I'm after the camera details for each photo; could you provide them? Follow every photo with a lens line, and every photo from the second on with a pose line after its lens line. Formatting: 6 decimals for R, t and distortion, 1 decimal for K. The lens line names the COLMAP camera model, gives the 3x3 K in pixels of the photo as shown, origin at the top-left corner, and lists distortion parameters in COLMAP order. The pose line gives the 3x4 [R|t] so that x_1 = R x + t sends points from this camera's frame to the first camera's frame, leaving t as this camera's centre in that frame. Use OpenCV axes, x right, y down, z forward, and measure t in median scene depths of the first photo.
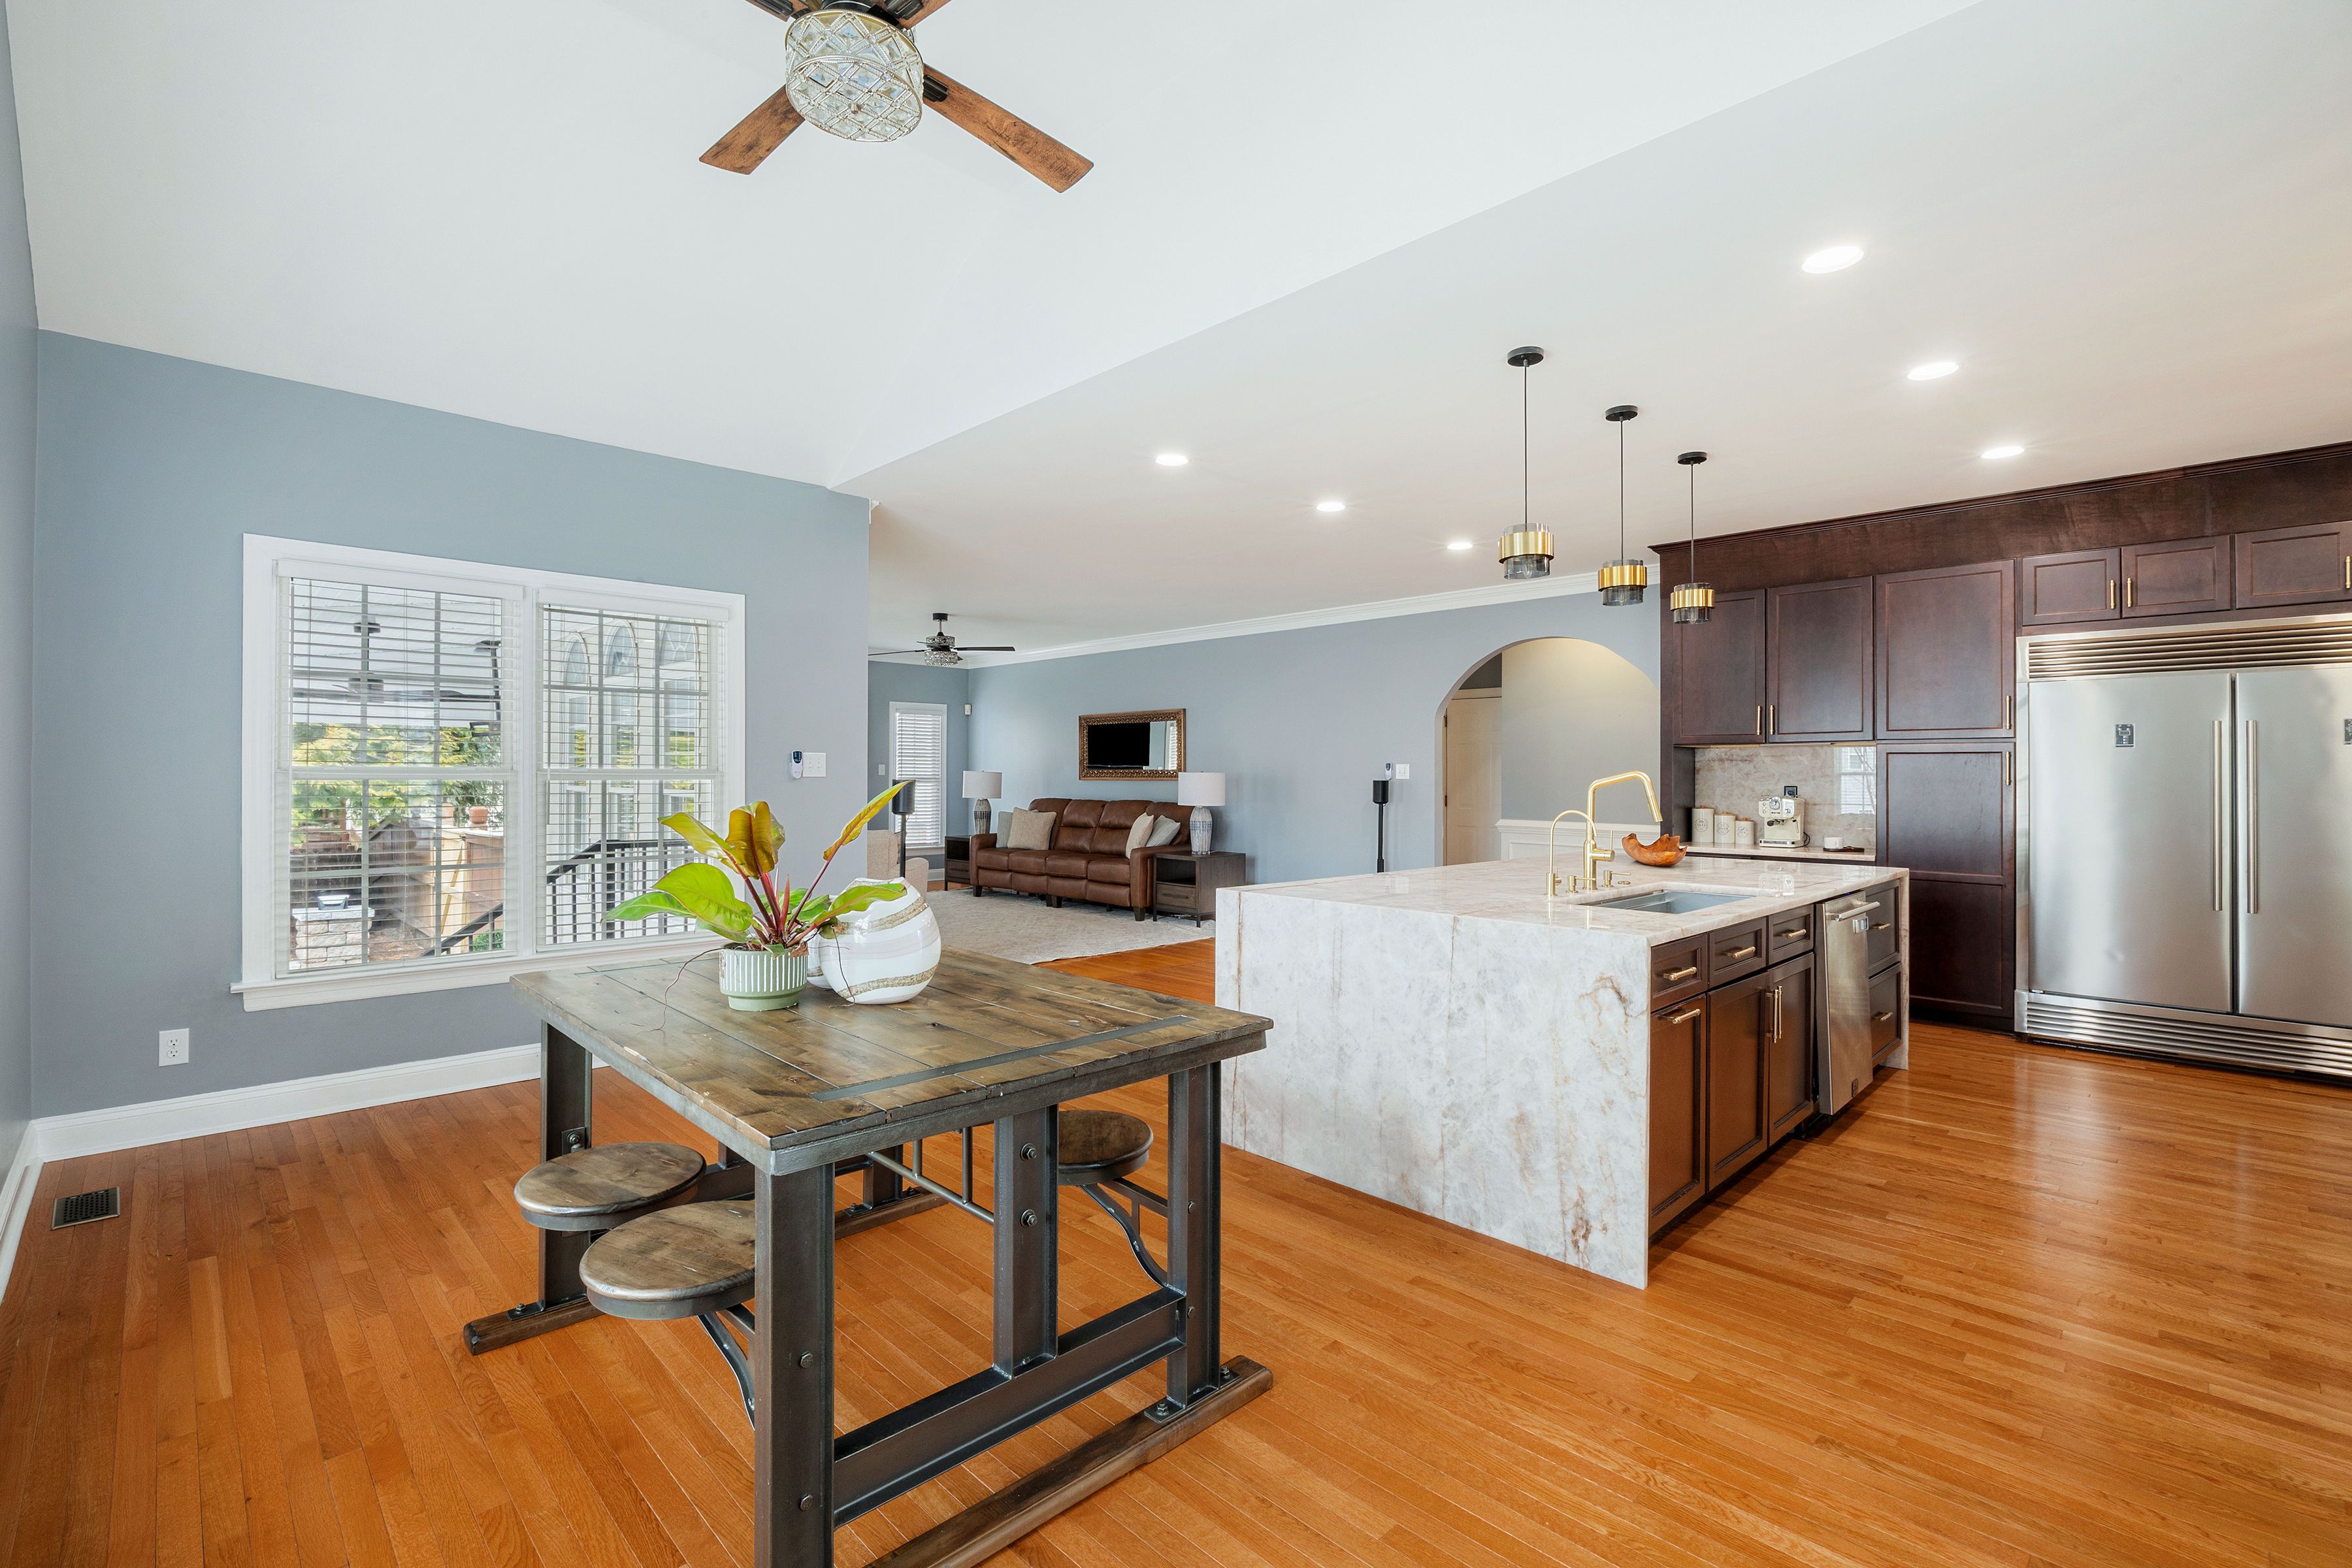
lens RADIAL K [[1040.3, 0, 1168.5], [0, 1040.3, 768.8], [0, 0, 1]] dist [-0.012367, 0.001293]
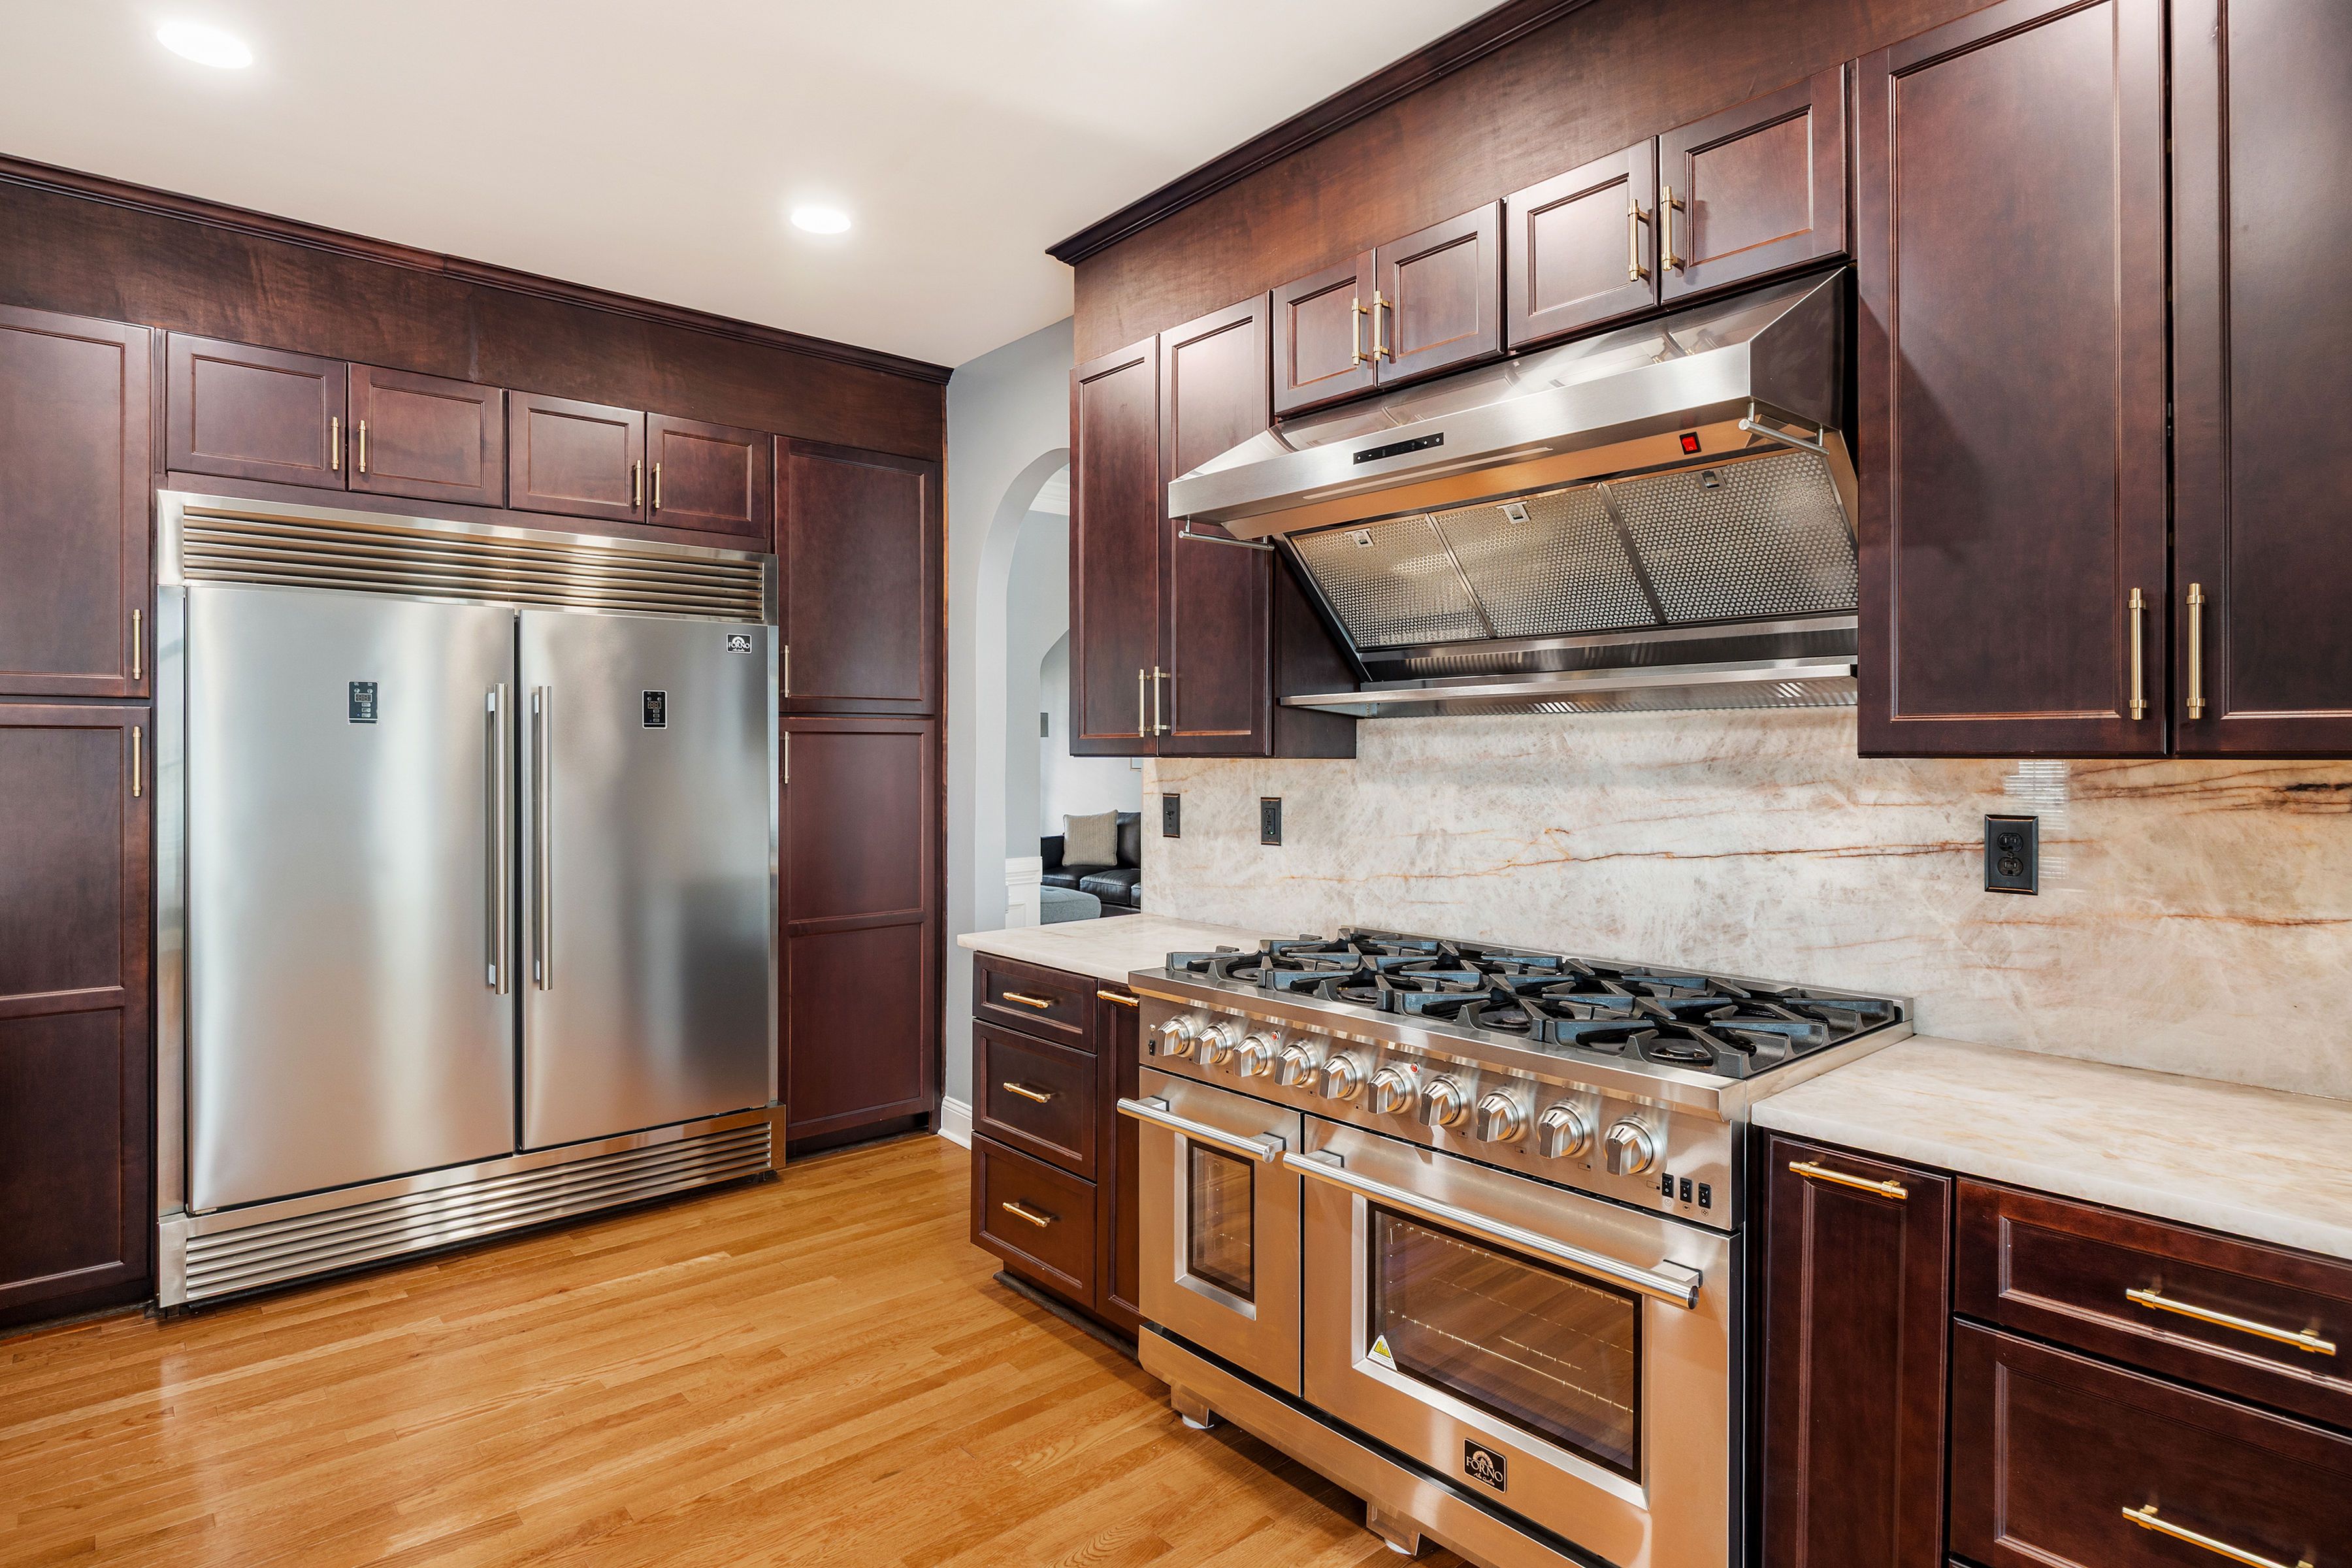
lens RADIAL K [[1221.6, 0, 1173.8], [0, 1221.6, 757.2], [0, 0, 1]] dist [-0.006504, 0.000327]
pose [[0.058050, -0.007886, 0.998283, 0.297957], [-0.006343, 0.999946, 0.008268, -0.011176], [-0.998294, -0.006812, 0.057997, 0.521687]]
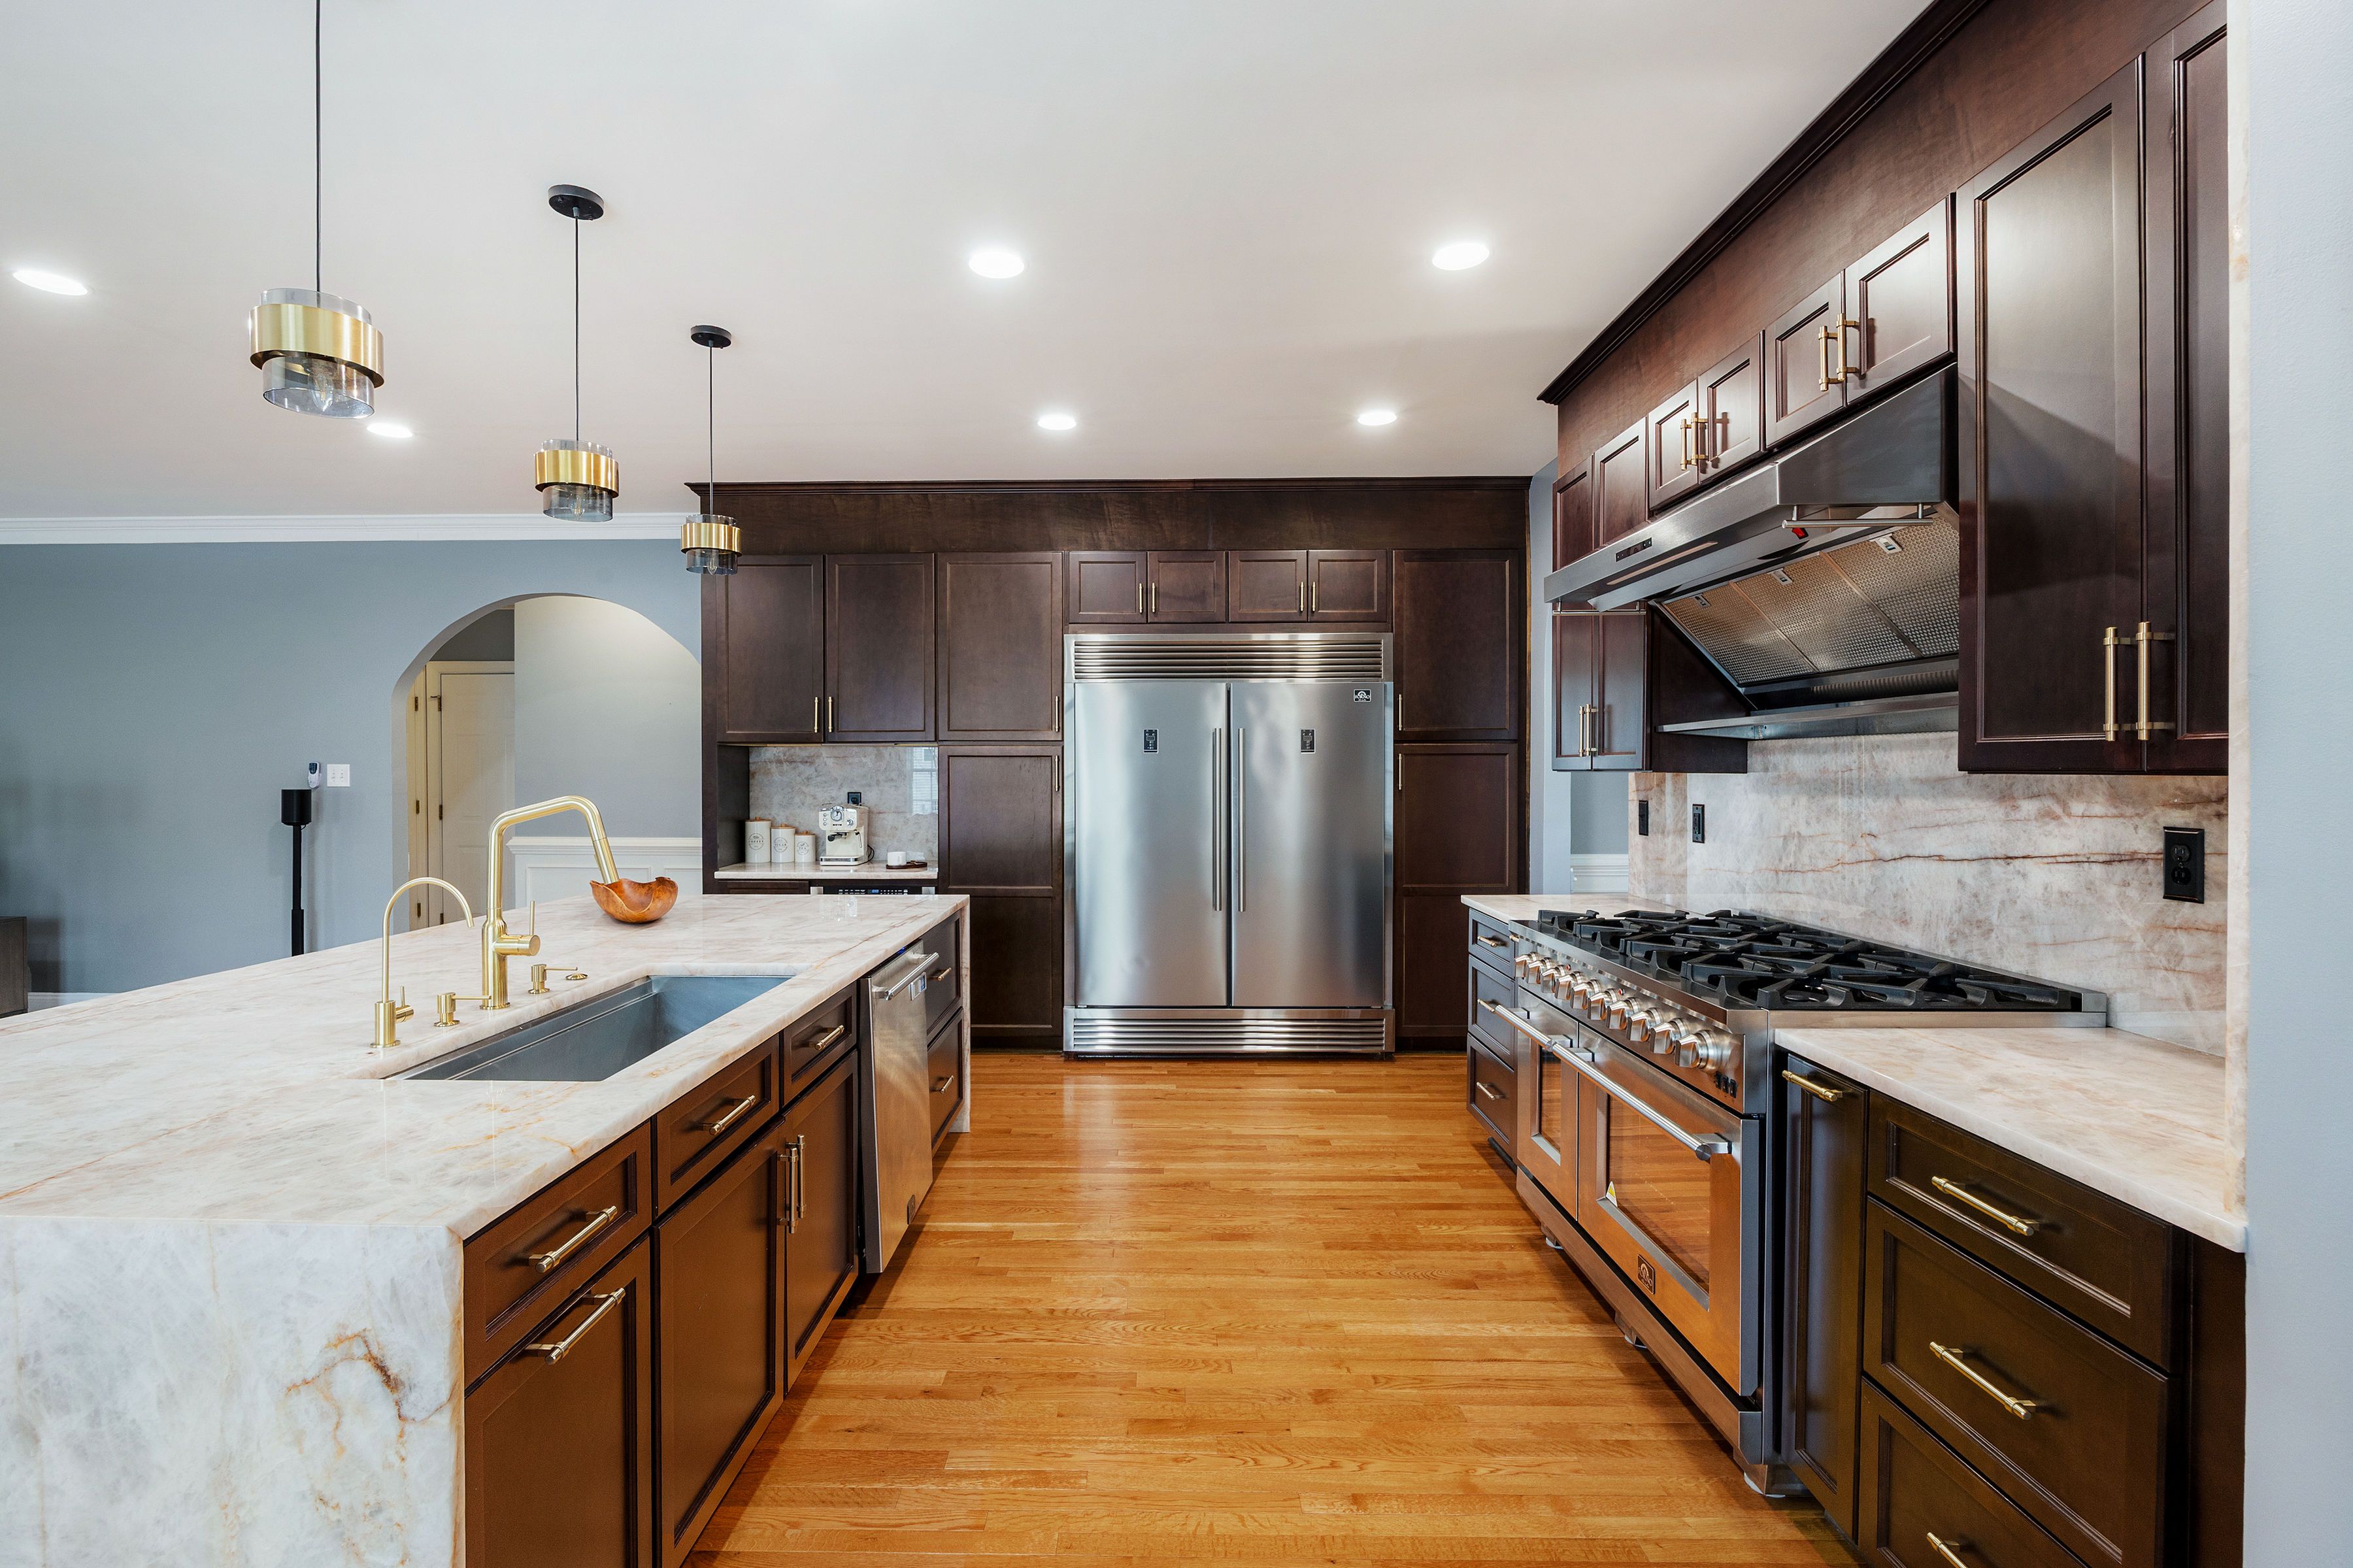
lens RADIAL K [[1040.7, 0, 1151.2], [0, 1040.7, 779.3], [0, 0, 1]] dist [-0.012367, 0.001293]
pose [[0.700321, -0.012582, 0.713717, 0.209075], [-0.000800, 0.999830, 0.018410, -0.013694], [-0.713827, -0.013464, 0.700193, 0.292575]]
